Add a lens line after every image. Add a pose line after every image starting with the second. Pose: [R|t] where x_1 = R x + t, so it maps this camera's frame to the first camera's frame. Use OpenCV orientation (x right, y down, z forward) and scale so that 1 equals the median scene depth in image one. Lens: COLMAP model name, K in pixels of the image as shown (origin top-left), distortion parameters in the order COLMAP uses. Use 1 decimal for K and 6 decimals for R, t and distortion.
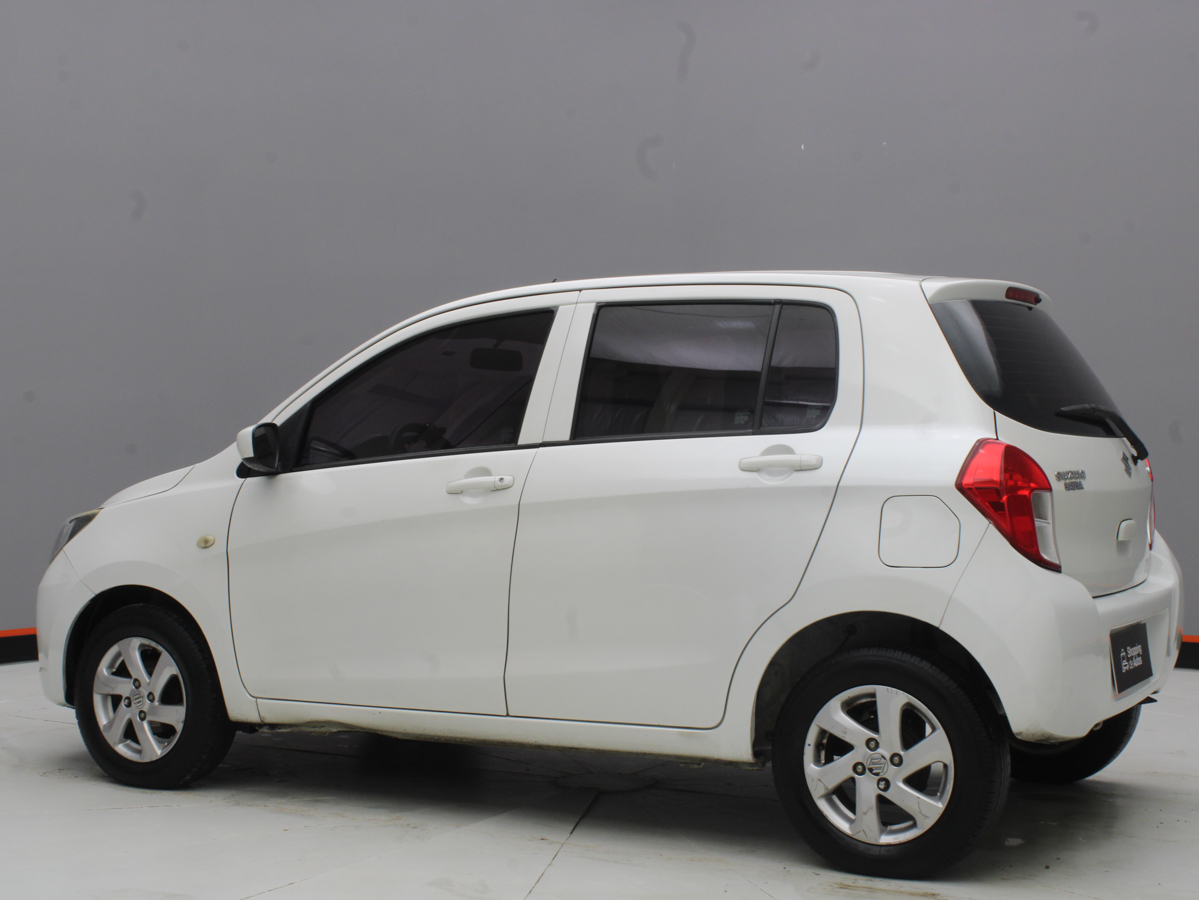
lens RADIAL K [[1842.1, 0, 597.8], [0, 1842.1, 448.6], [0, 0, 1]] dist [-0.049199, 0.000000]
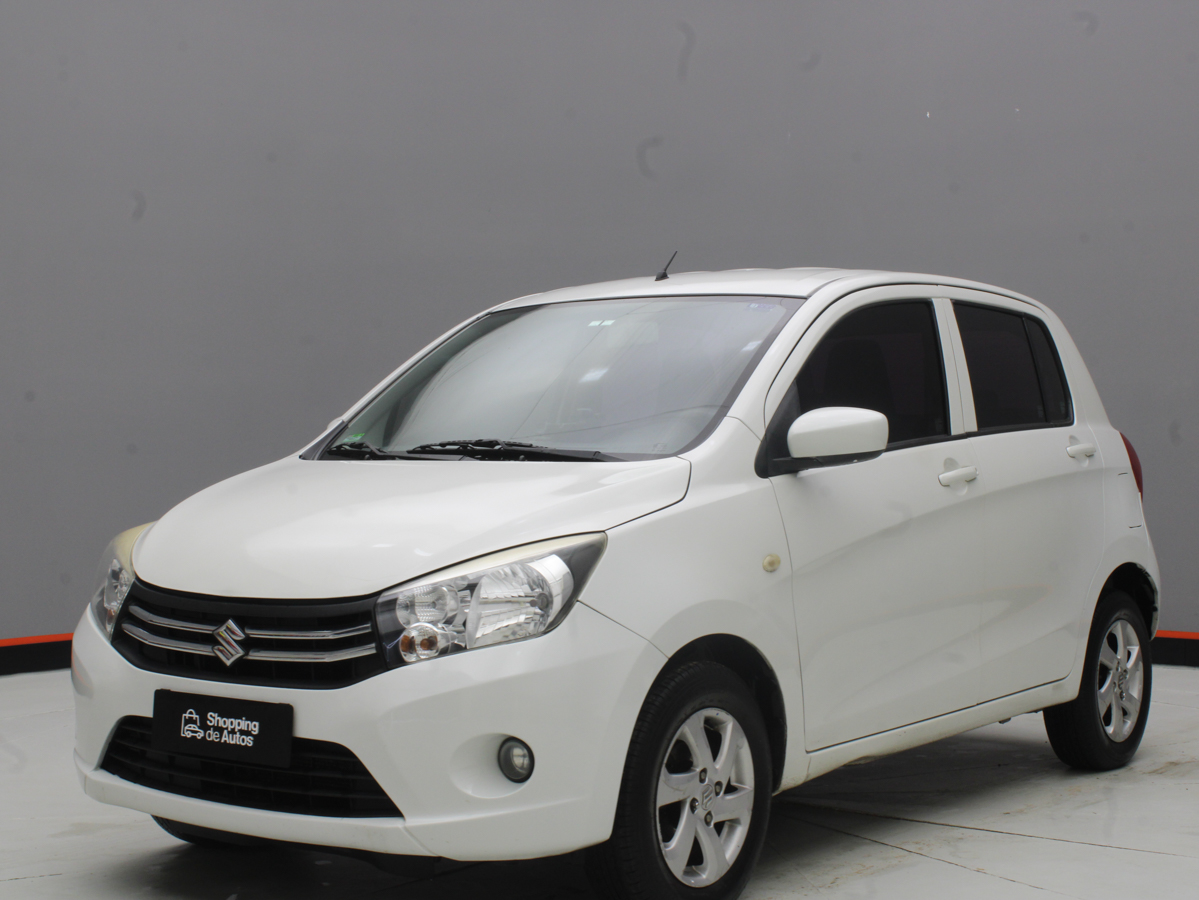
lens RADIAL K [[1922.3, 0, 589.7], [0, 1922.3, 453.4], [0, 0, 1]] dist [-0.057659, 0.000000]
pose [[0.126345, -0.006848, 0.991963, -1.116140], [0.004687, 0.999969, 0.006306, 0.000273], [-0.991975, 0.003853, 0.126373, 1.079123]]
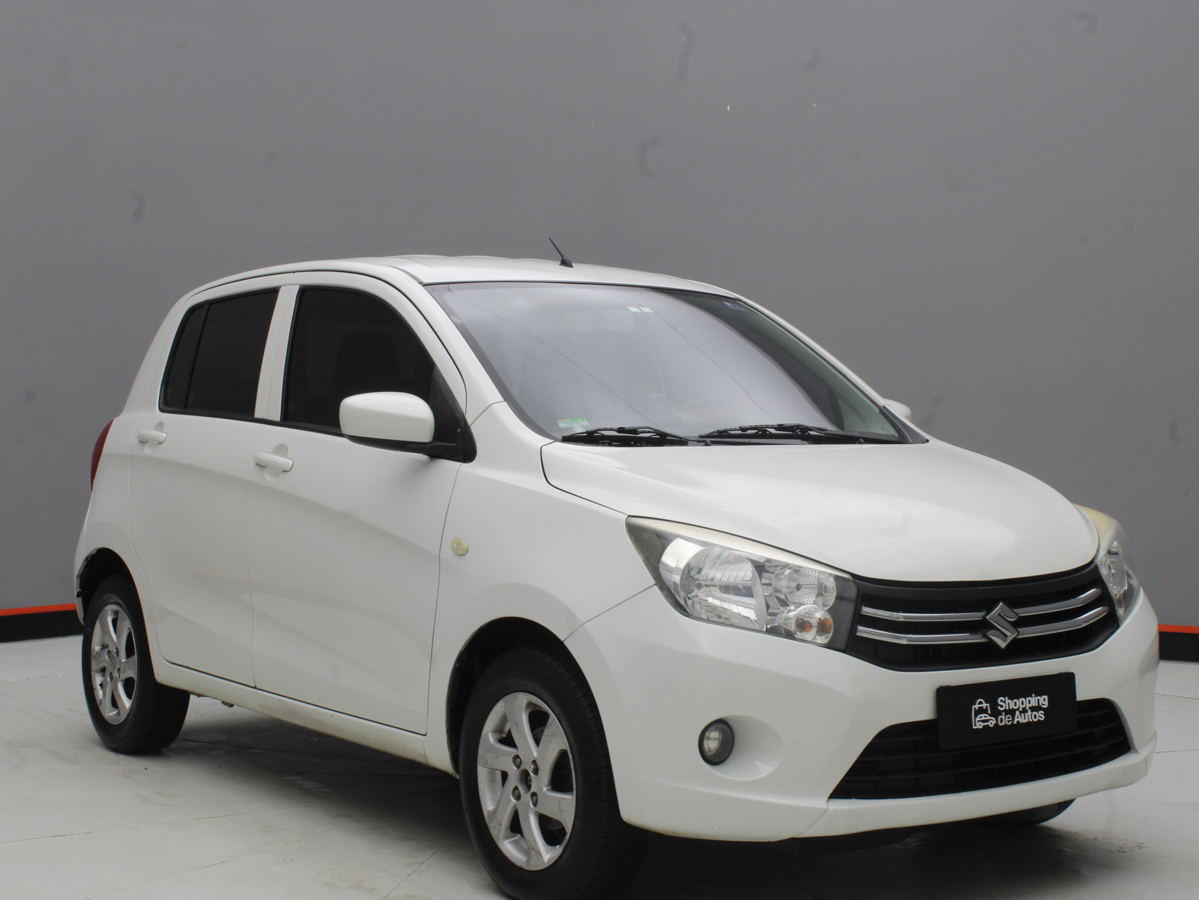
lens RADIAL K [[1922.3, 0, 593.2], [0, 1922.3, 451.1], [0, 0, 1]] dist [-0.057659, 0.000000]
pose [[-0.904040, -0.001187, 0.427446, -0.515747], [0.004966, 0.999899, 0.013280, -0.000535], [-0.427419, 0.014129, -0.903943, 2.149120]]
